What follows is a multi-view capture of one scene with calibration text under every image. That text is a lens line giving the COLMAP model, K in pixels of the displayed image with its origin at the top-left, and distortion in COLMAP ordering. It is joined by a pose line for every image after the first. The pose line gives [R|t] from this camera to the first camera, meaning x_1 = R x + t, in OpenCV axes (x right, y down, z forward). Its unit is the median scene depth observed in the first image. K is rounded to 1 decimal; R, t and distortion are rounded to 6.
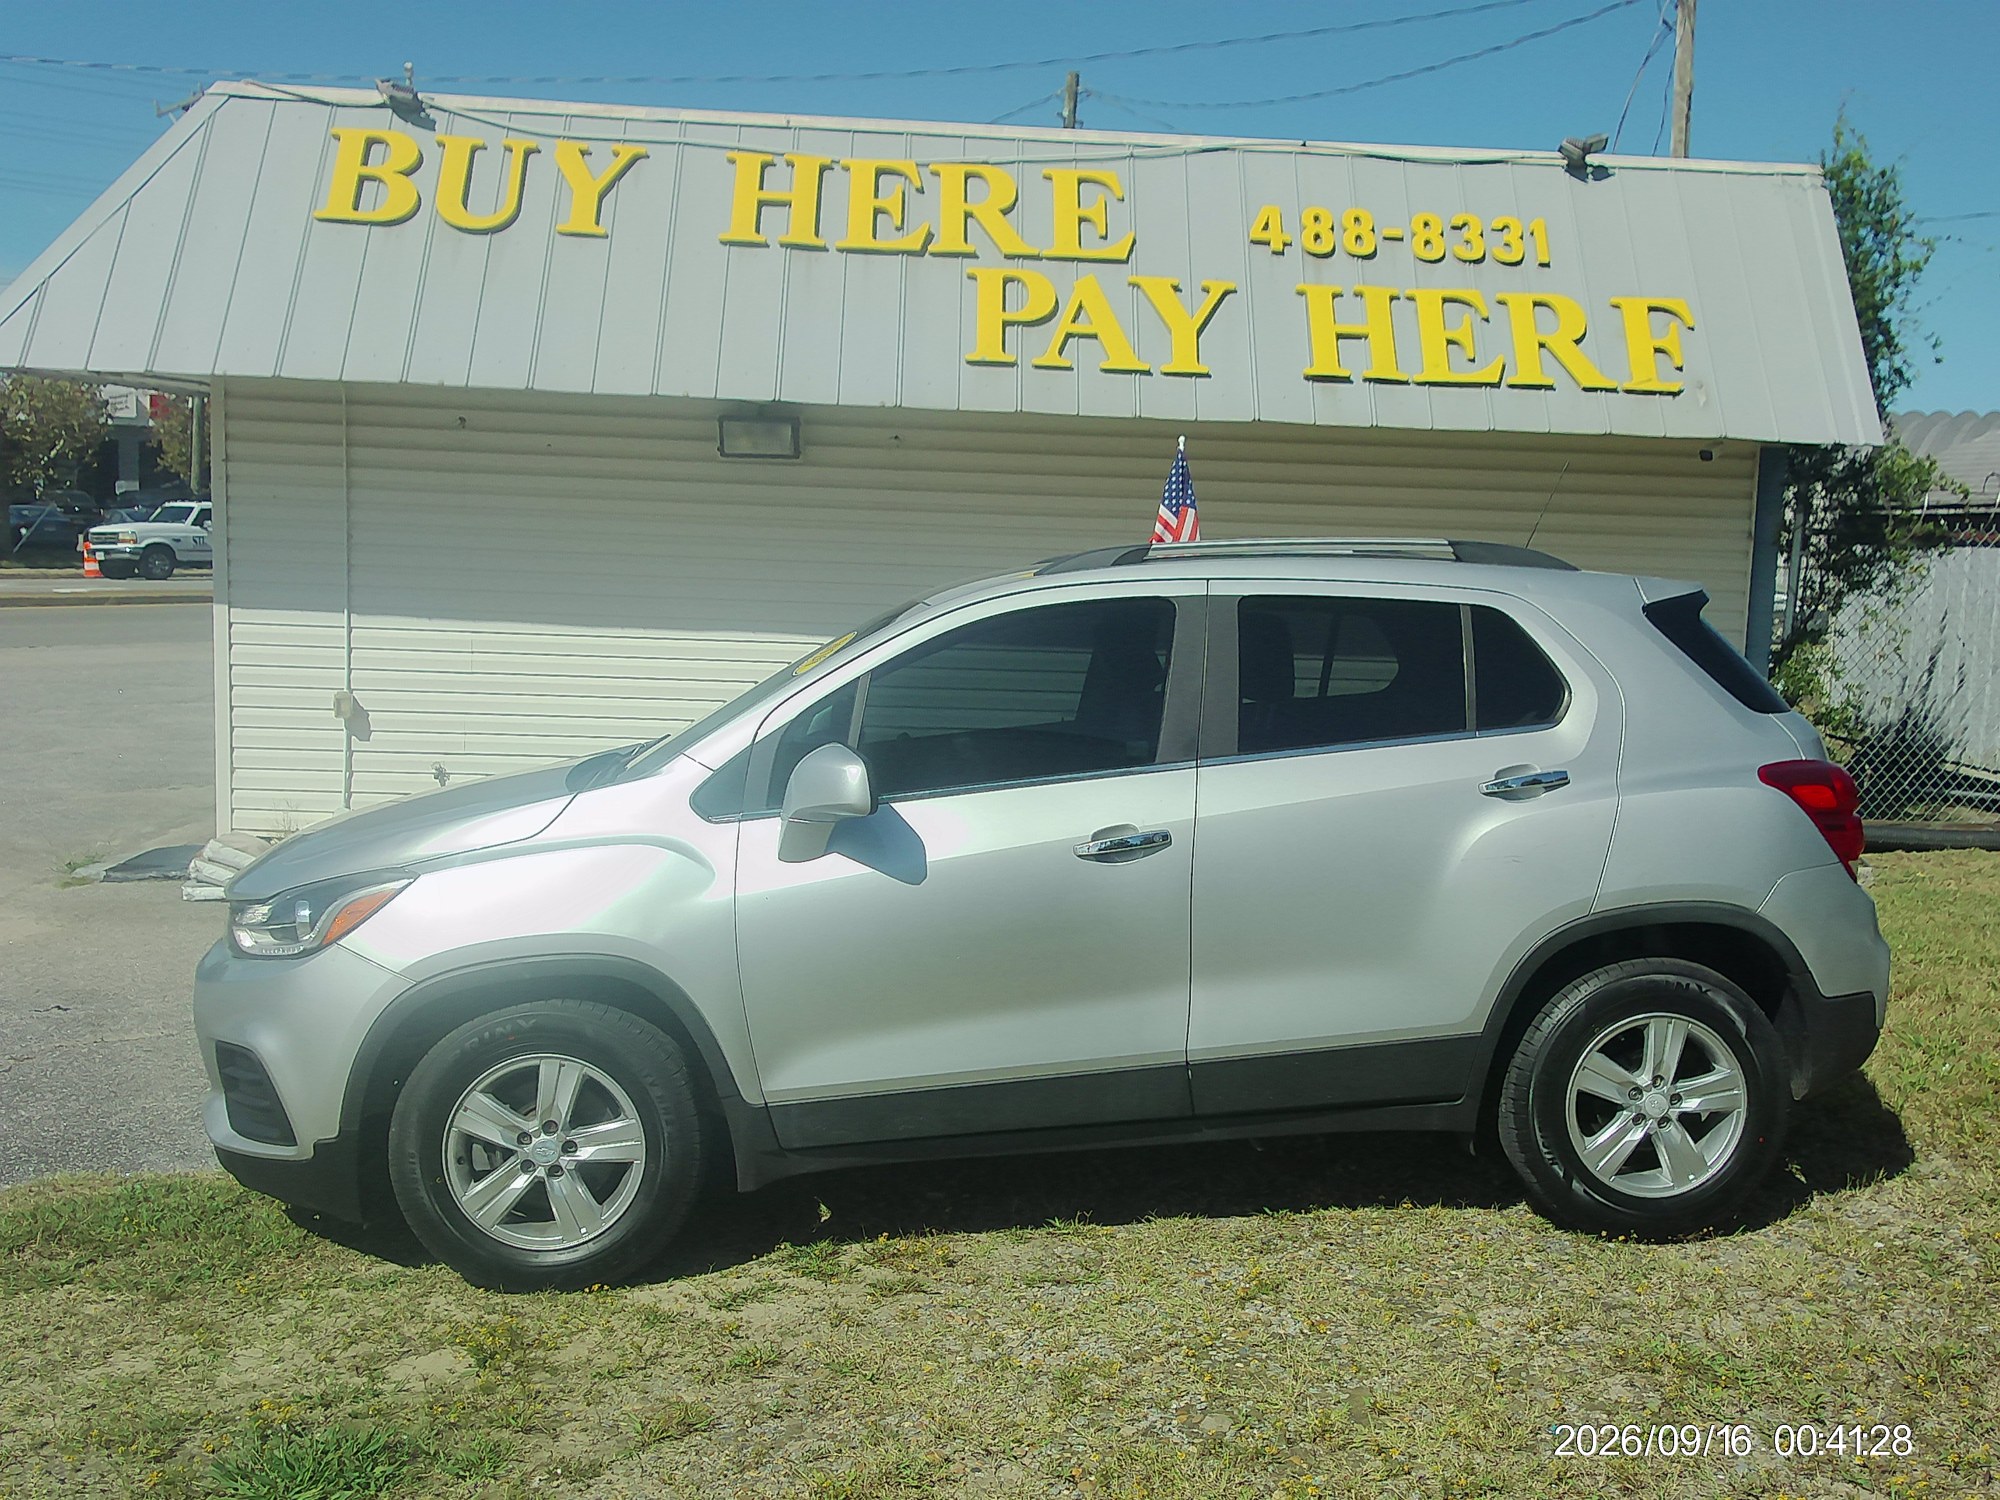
lens RADIAL K [[1912.6, 0, 1044.3], [0, 1912.6, 753.3], [0, 0, 1]] dist [0.076998, -0.121523]
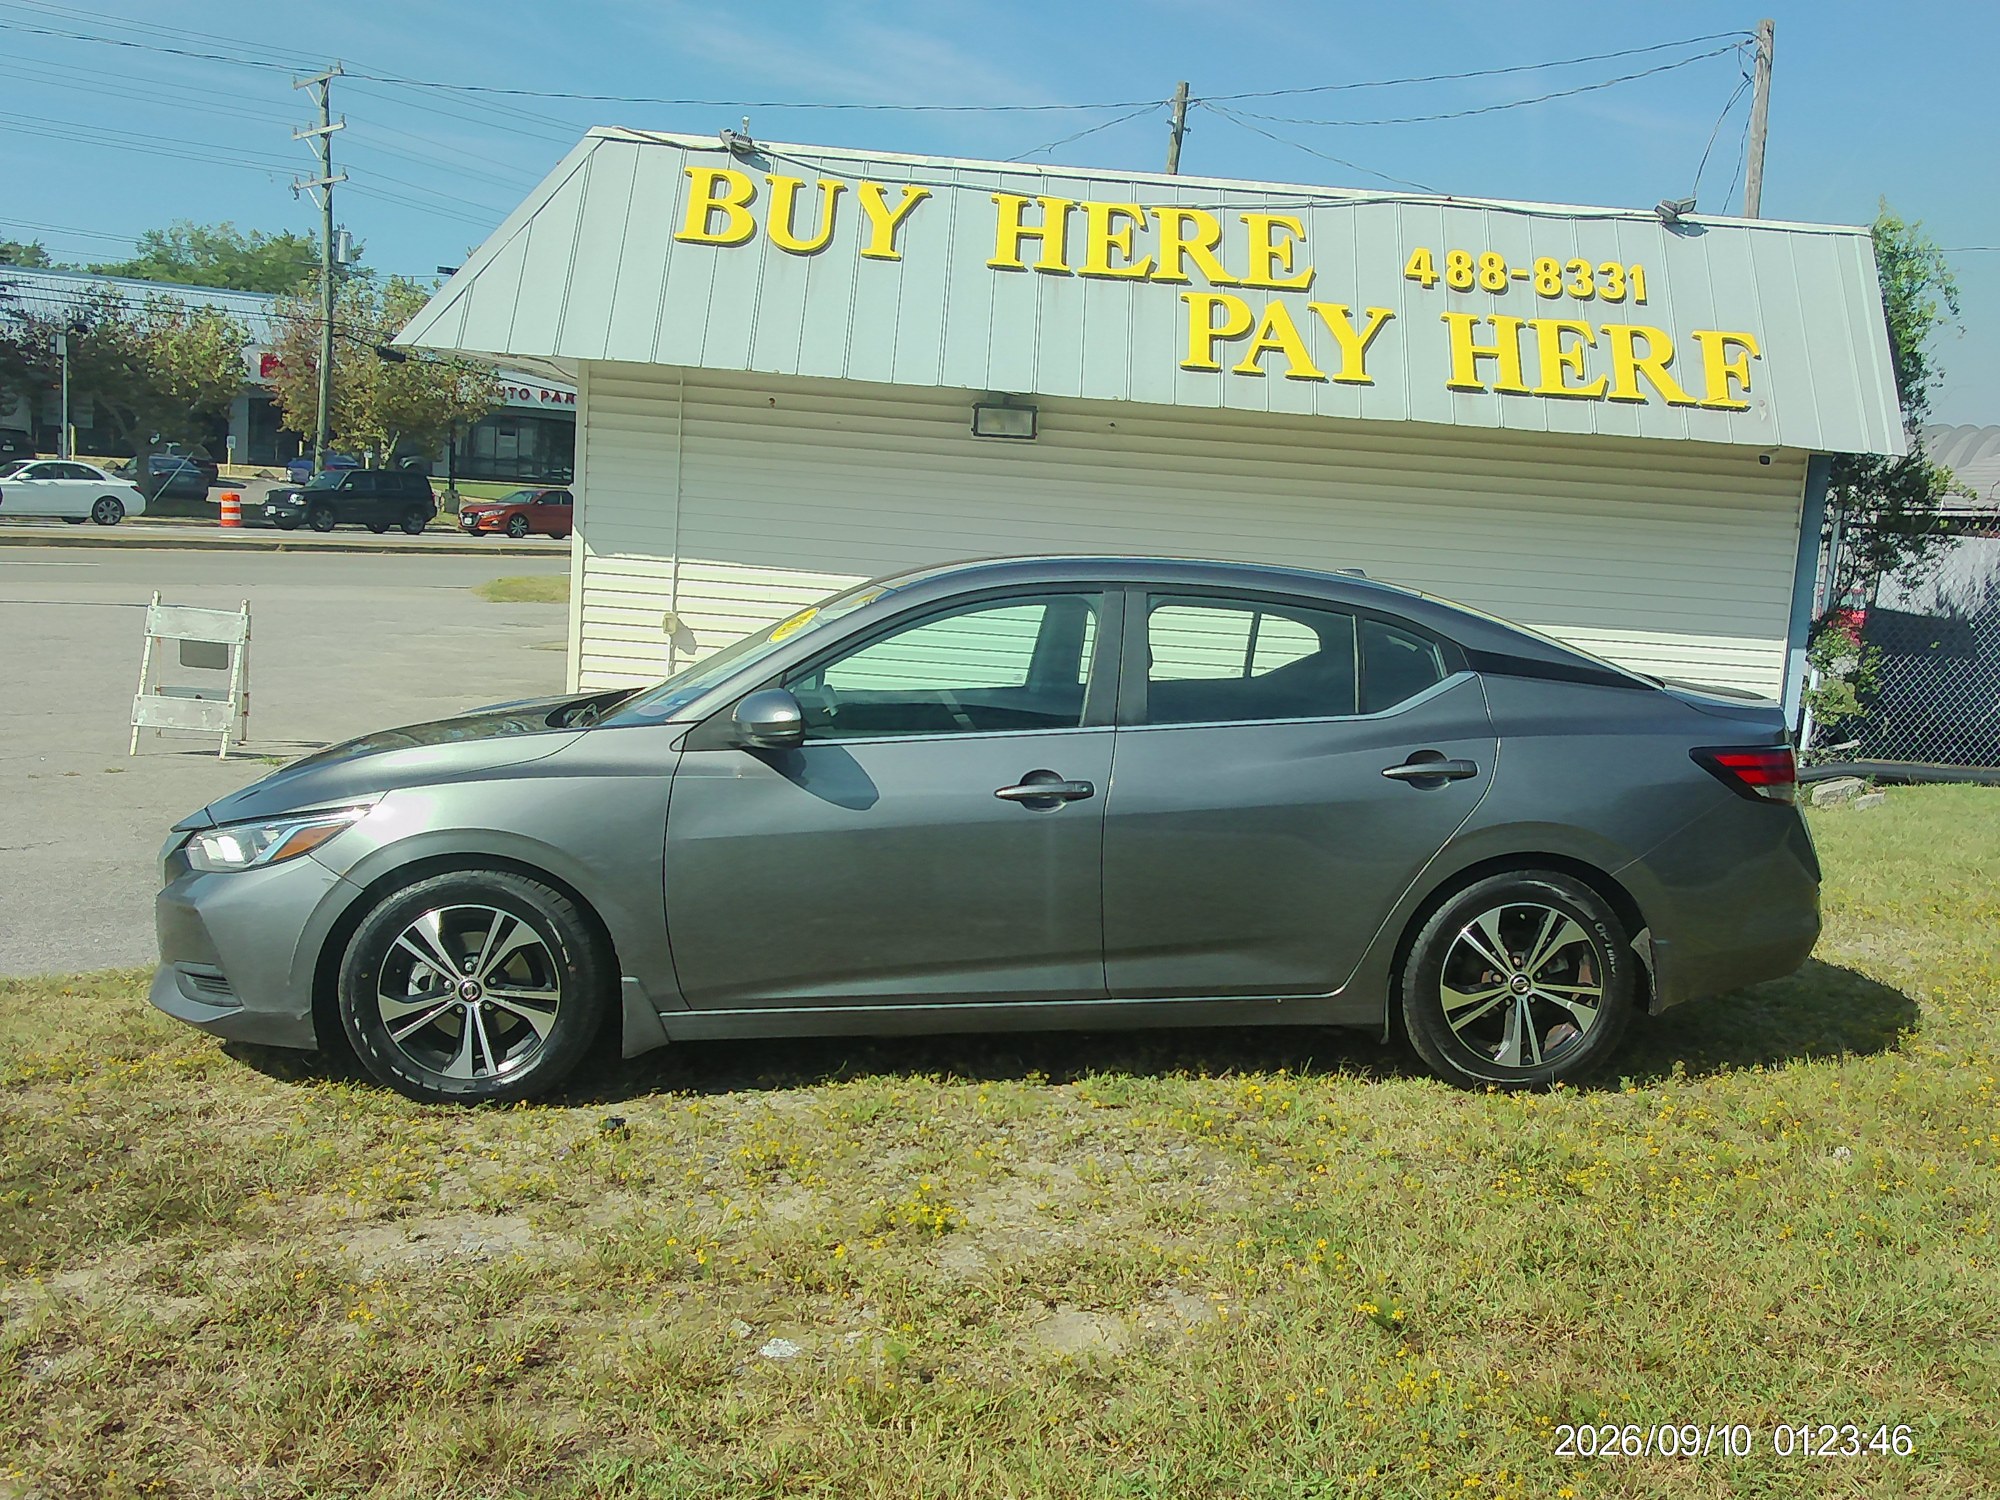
lens RADIAL K [[1918.0, 0, 1047.2], [0, 1918.0, 765.0], [0, 0, 1]] dist [0.076754, -0.121822]
pose [[0.999196, 0.036062, -0.017501, -0.093966], [-0.035826, 0.999265, 0.013607, 0.043721], [0.017979, -0.012969, 0.999754, -0.269985]]
